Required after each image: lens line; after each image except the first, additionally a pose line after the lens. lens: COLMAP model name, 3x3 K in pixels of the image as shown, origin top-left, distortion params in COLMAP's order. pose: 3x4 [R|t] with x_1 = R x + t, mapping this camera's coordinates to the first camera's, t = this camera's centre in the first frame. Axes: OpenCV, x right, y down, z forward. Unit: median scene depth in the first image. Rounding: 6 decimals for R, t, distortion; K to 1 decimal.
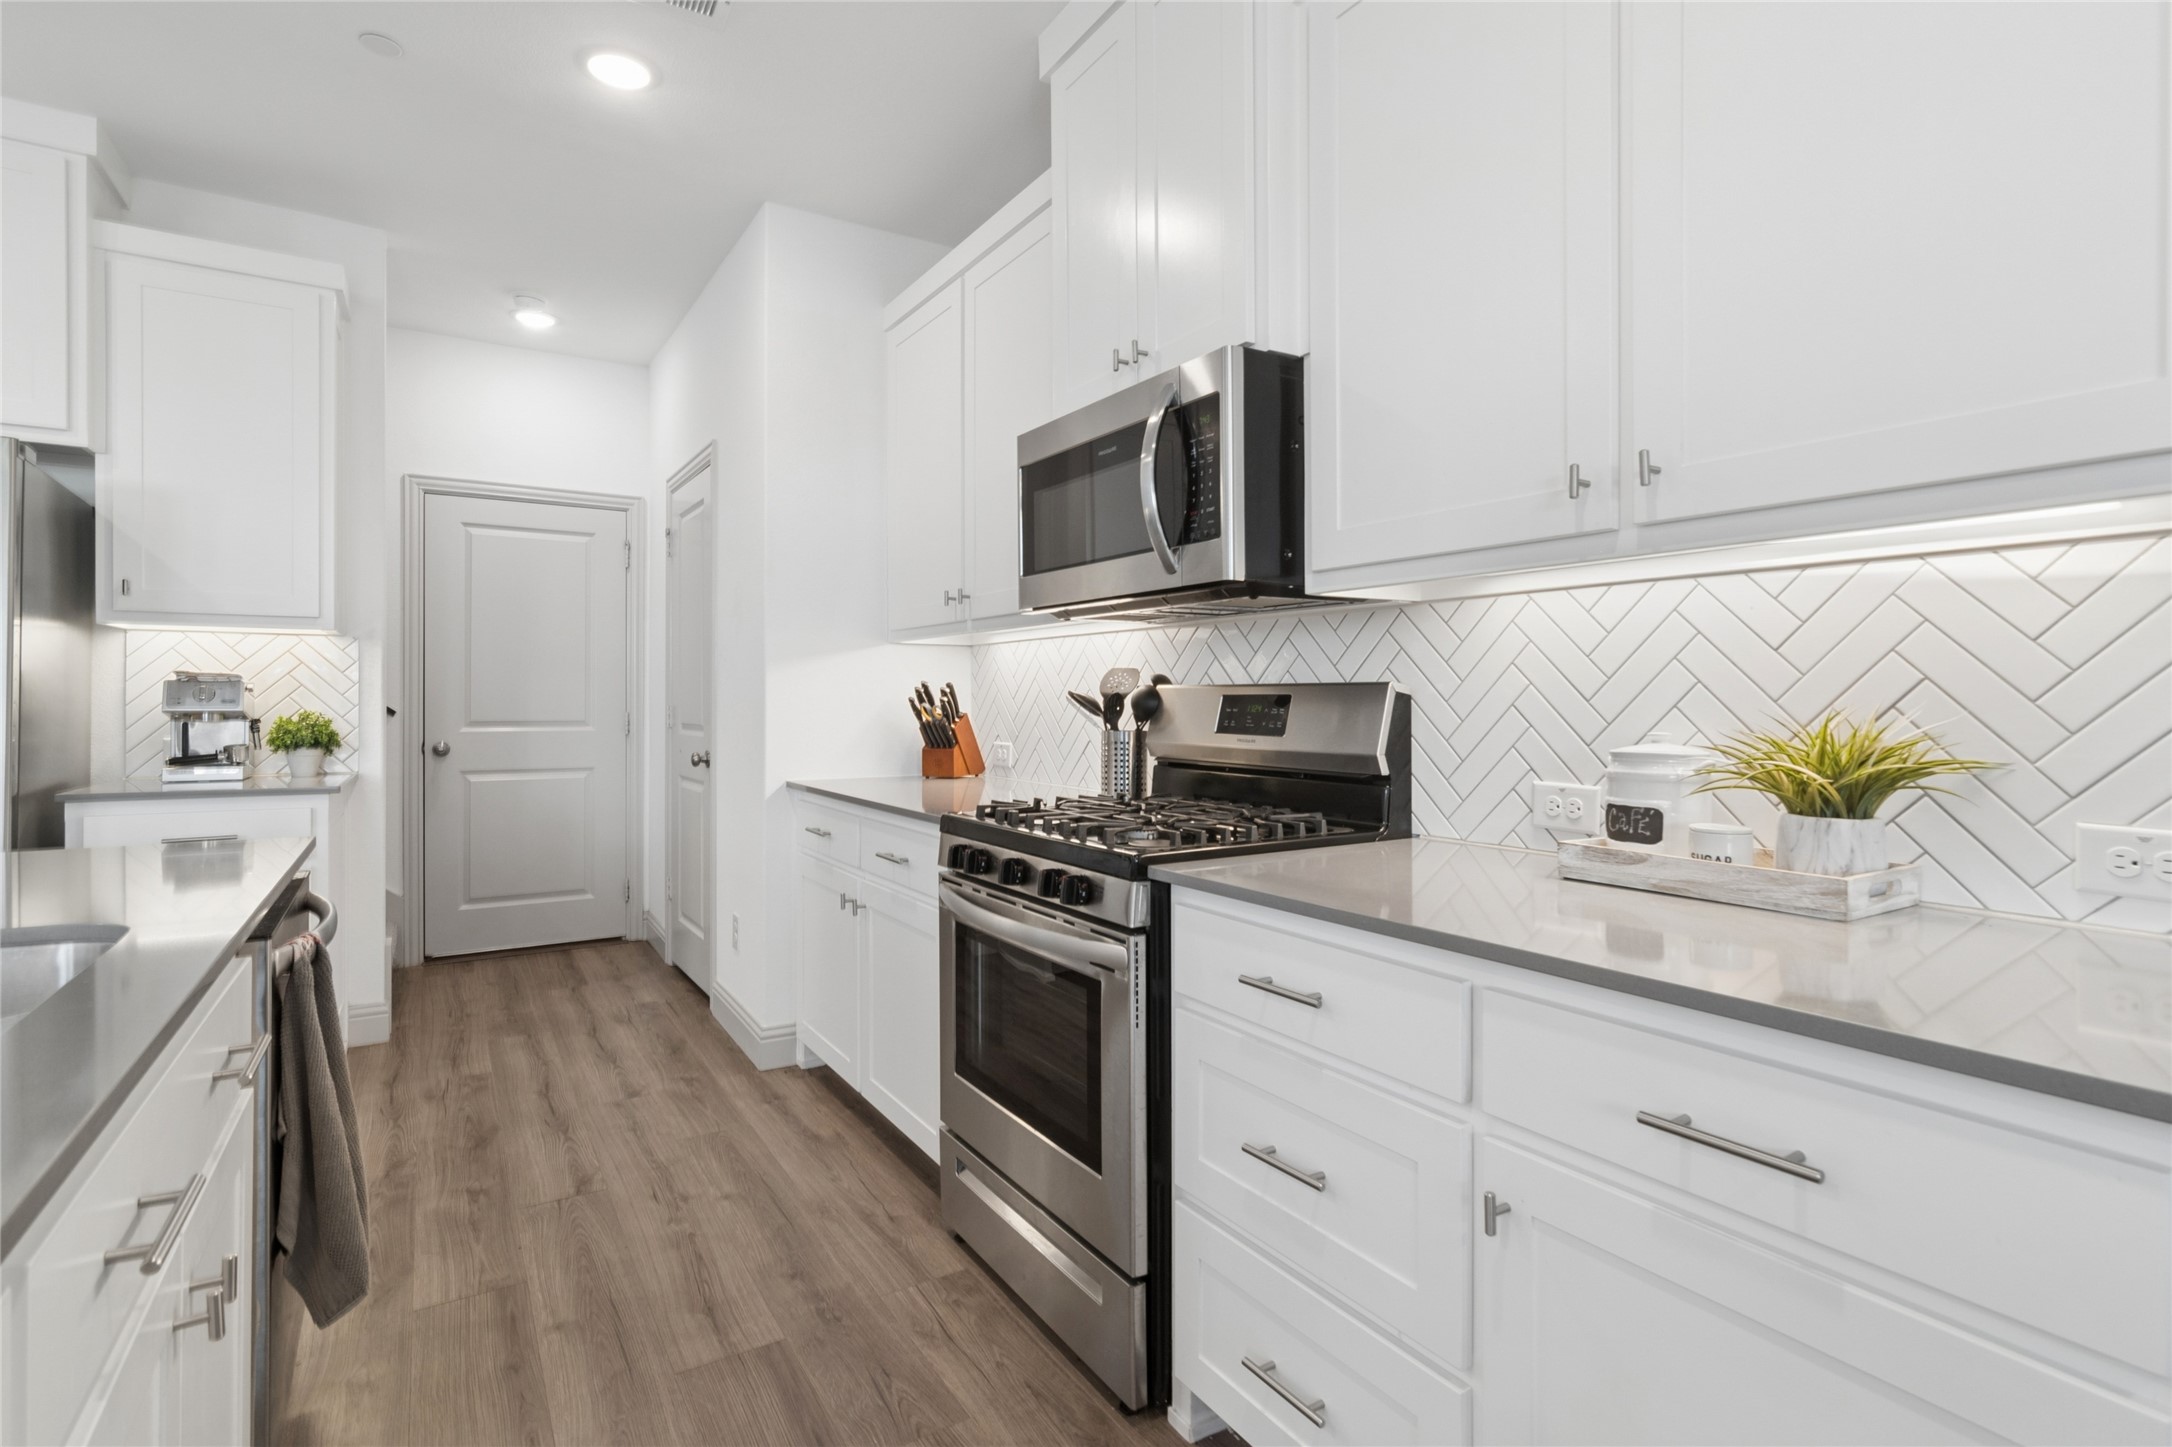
lens RADIAL K [[1017.0, 0, 1091.3], [0, 1017.0, 707.1], [0, 0, 1]] dist [-0.003666, 0.001279]
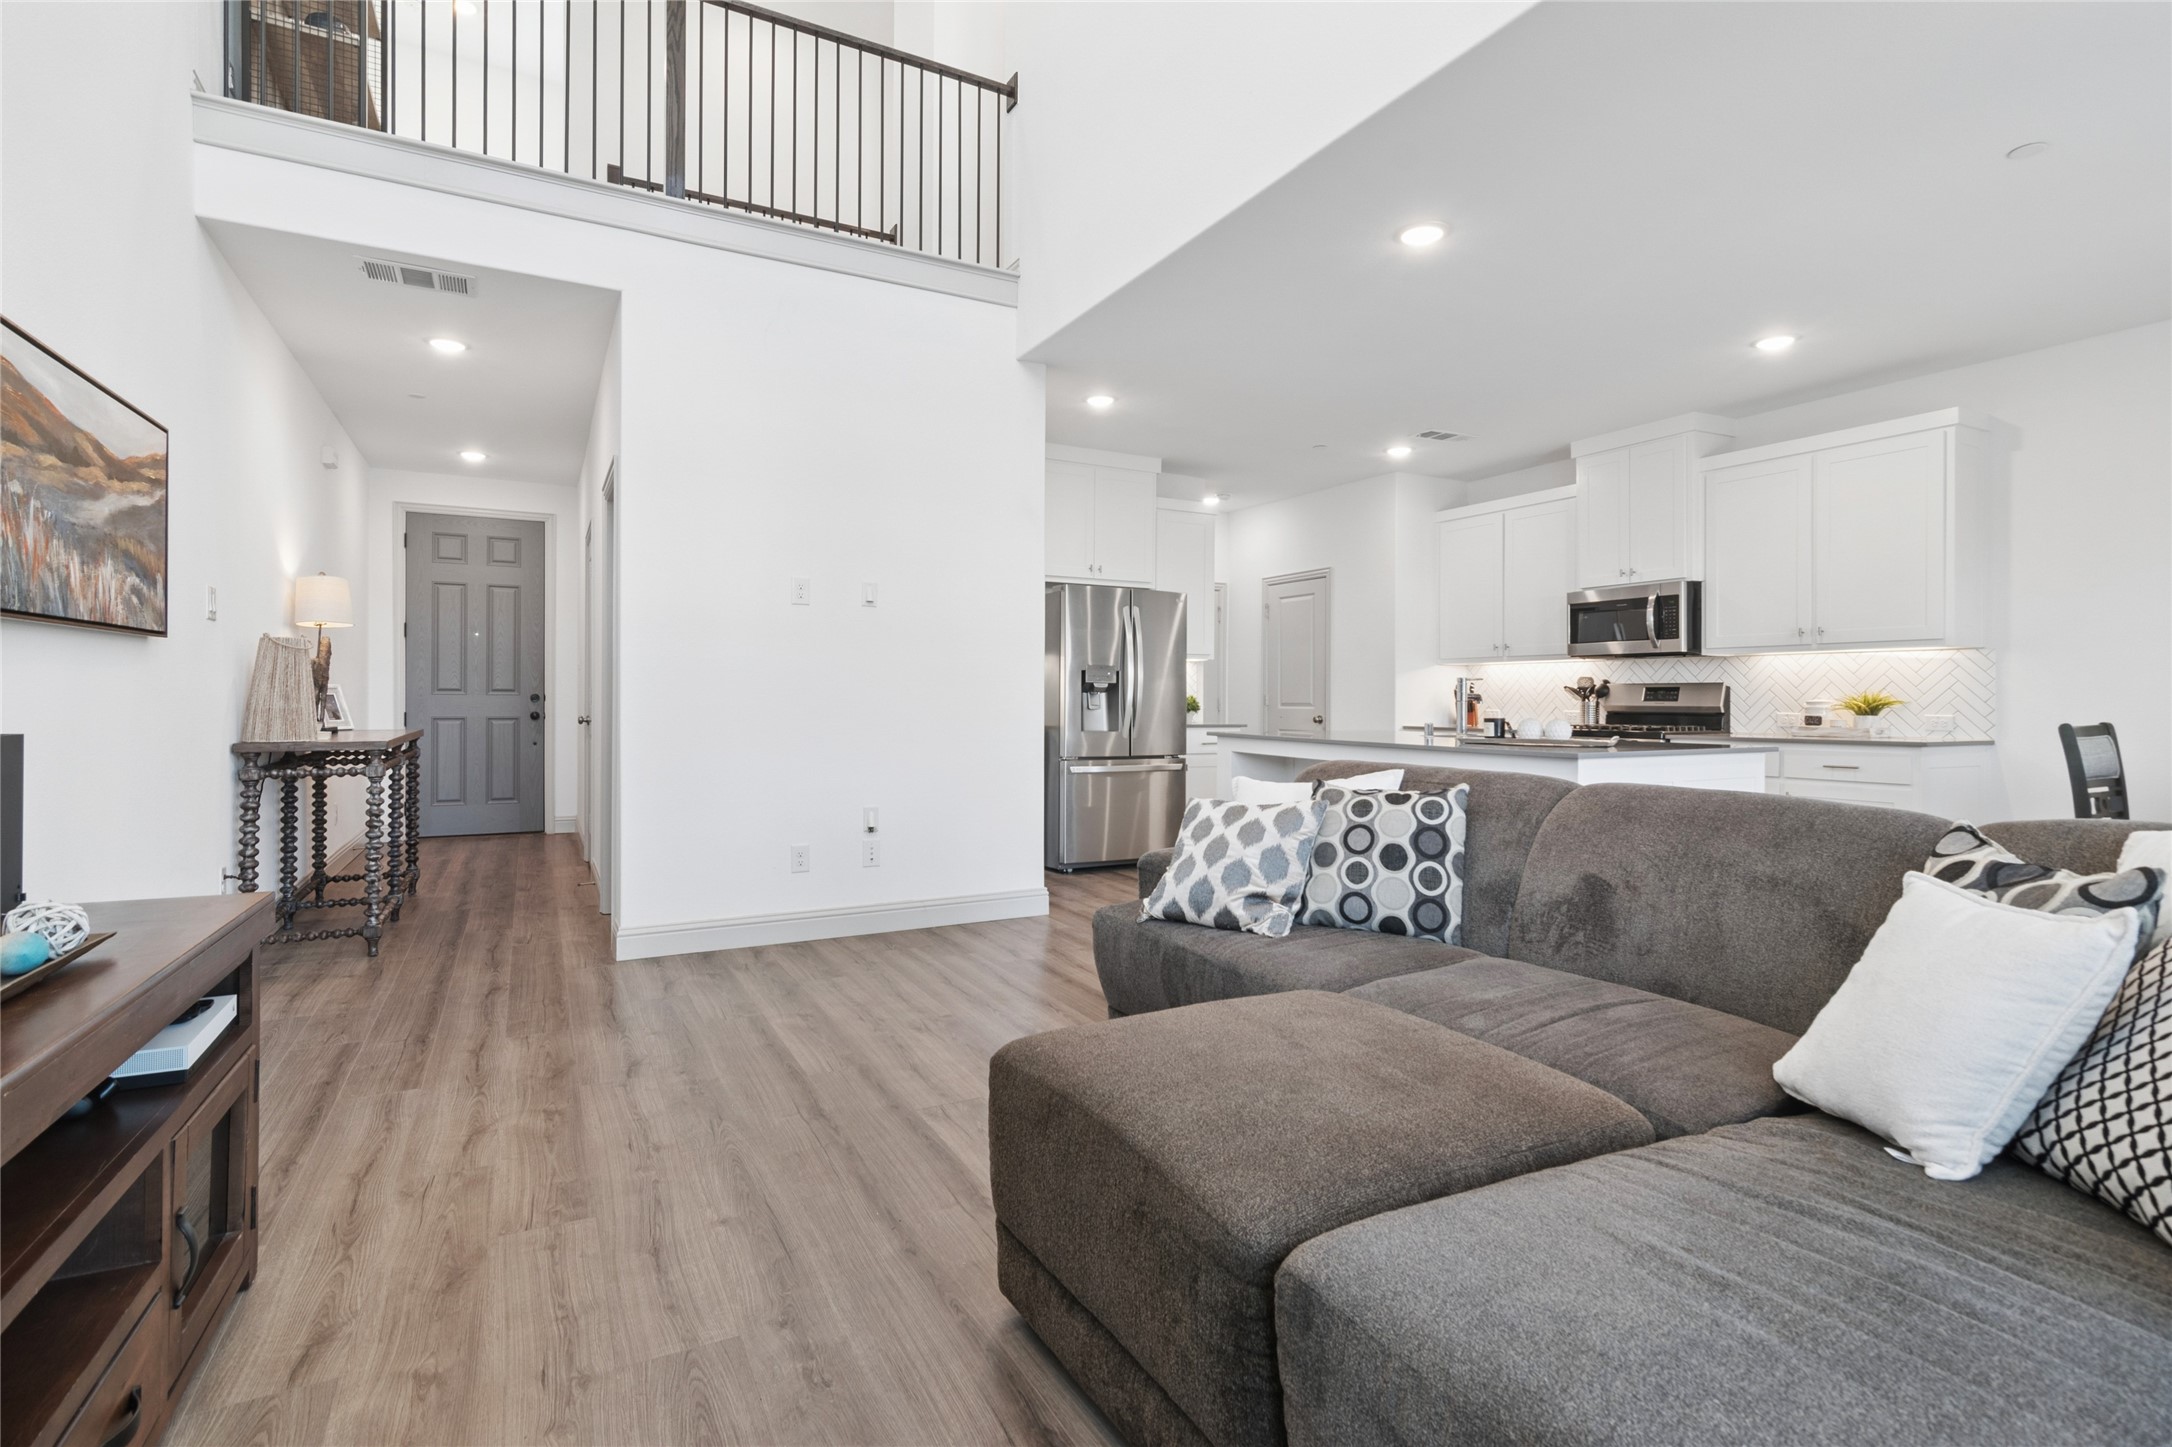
lens RADIAL K [[1017.0, 0, 1084.3], [0, 1017.0, 709.6], [0, 0, 1]] dist [-0.003666, 0.001279]
pose [[0.997622, 0.003446, -0.068835, -1.434758], [-0.003410, 0.999994, 0.000640, 0.062652], [0.068837, -0.000404, 0.997628, -2.215293]]
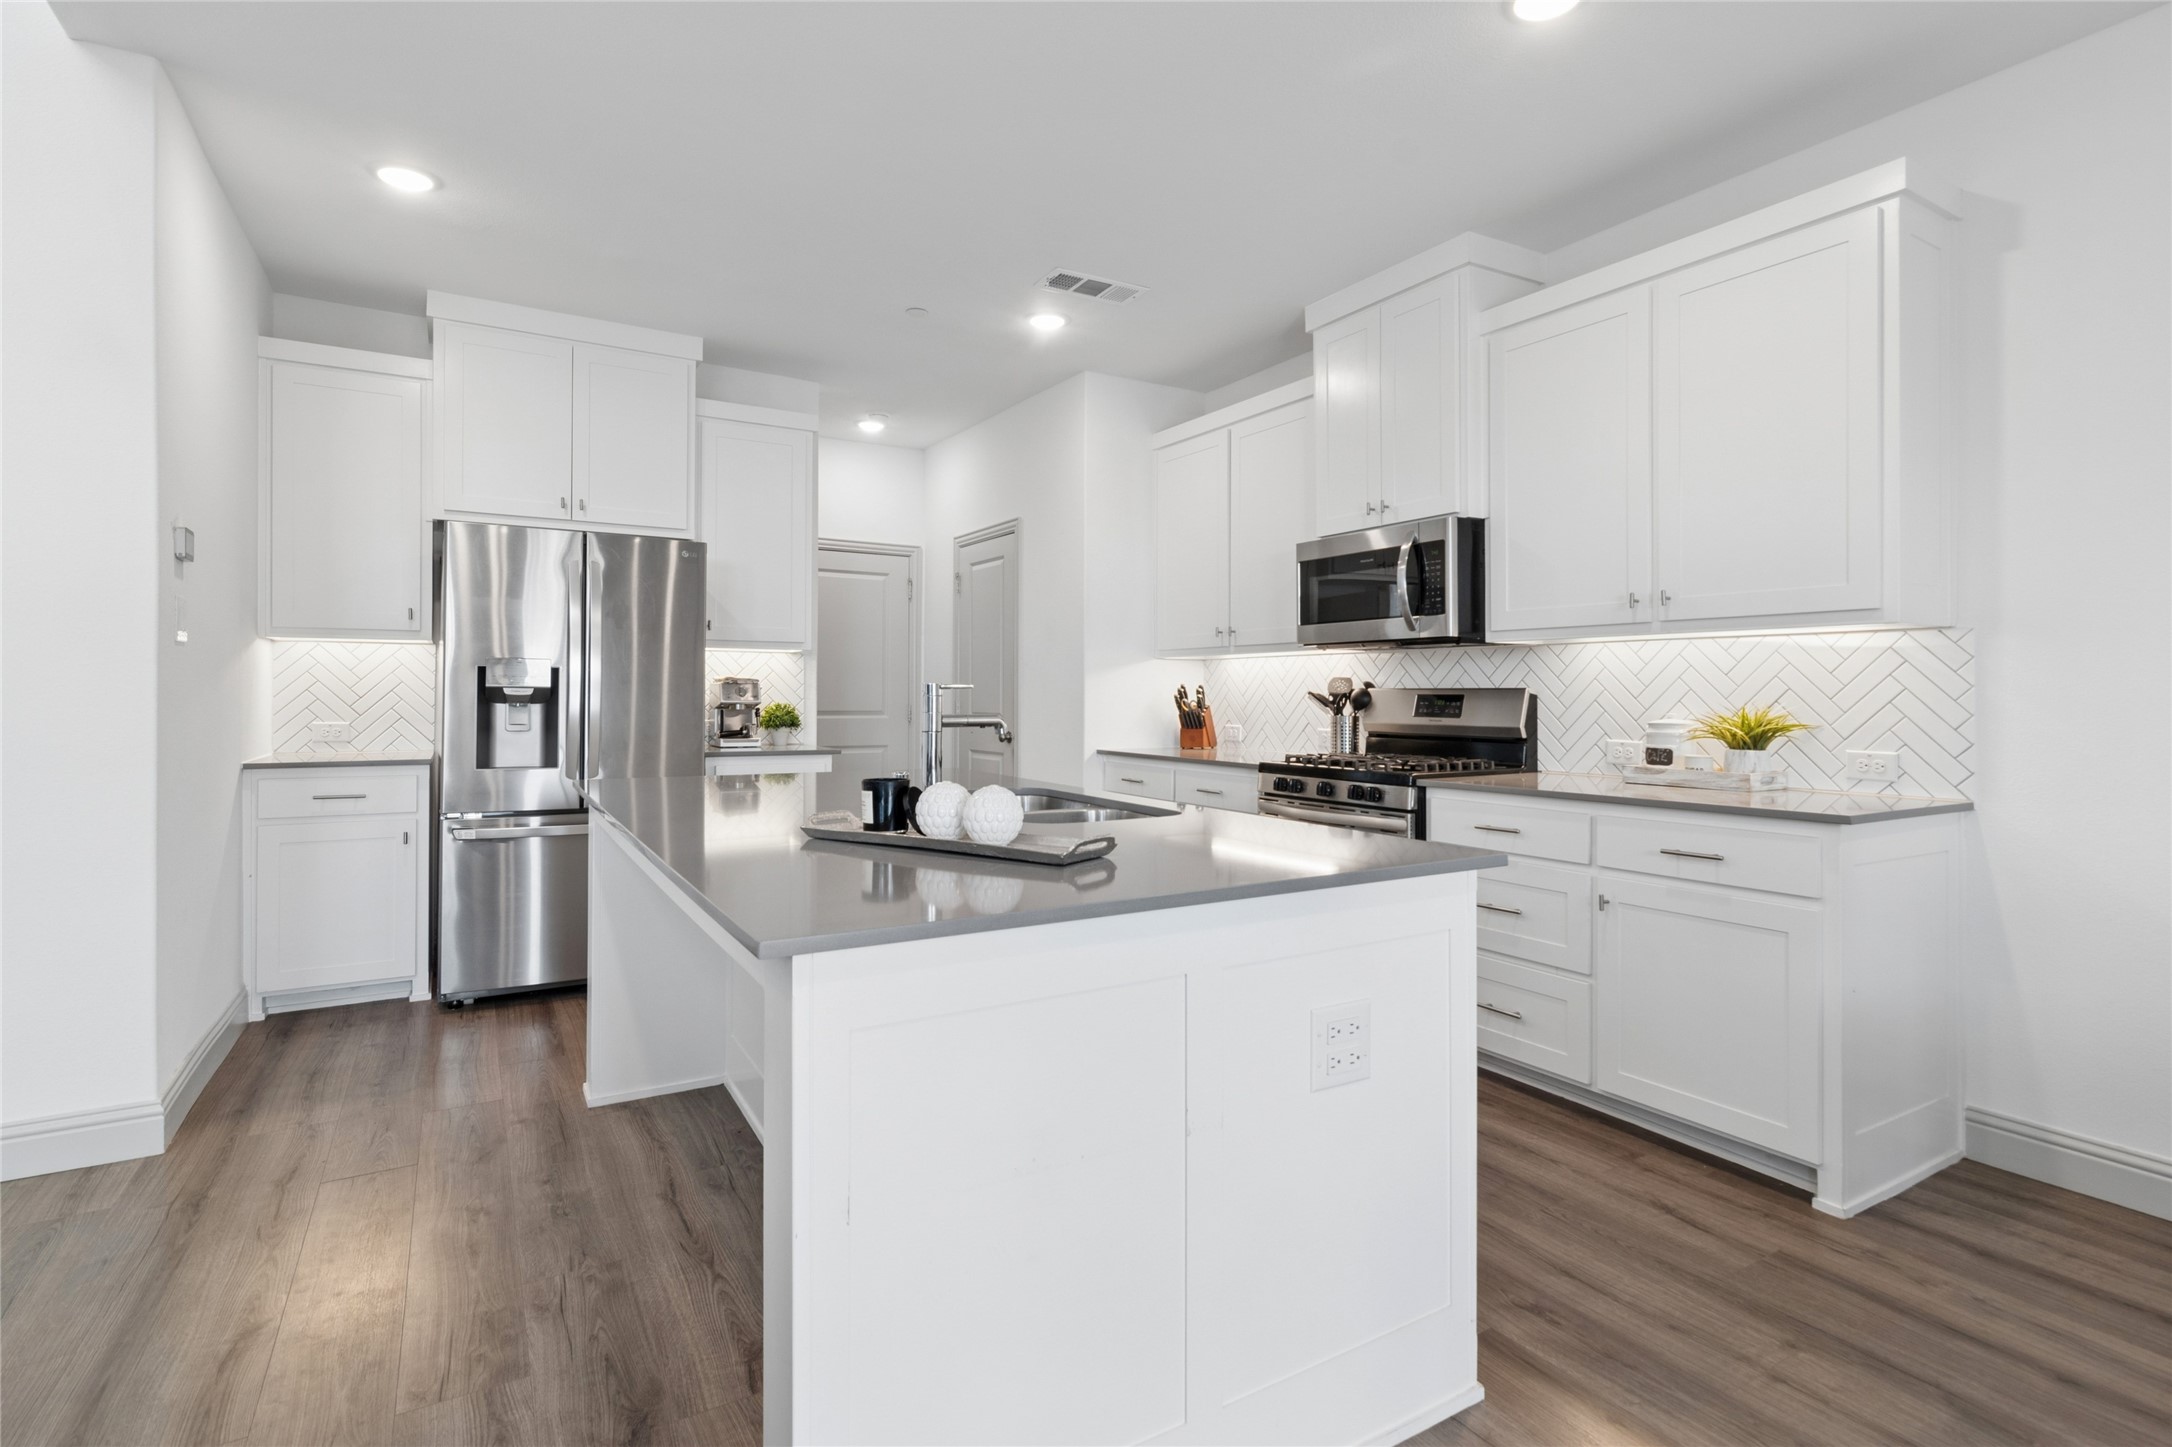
lens RADIAL K [[1017.0, 0, 1087.1], [0, 1017.0, 695.4], [0, 0, 1]] dist [-0.003666, 0.001279]
pose [[0.999757, 0.002872, -0.021864, -0.471818], [-0.003047, 0.999964, -0.007963, 0.006060], [0.021841, 0.008027, 0.999729, -0.881890]]
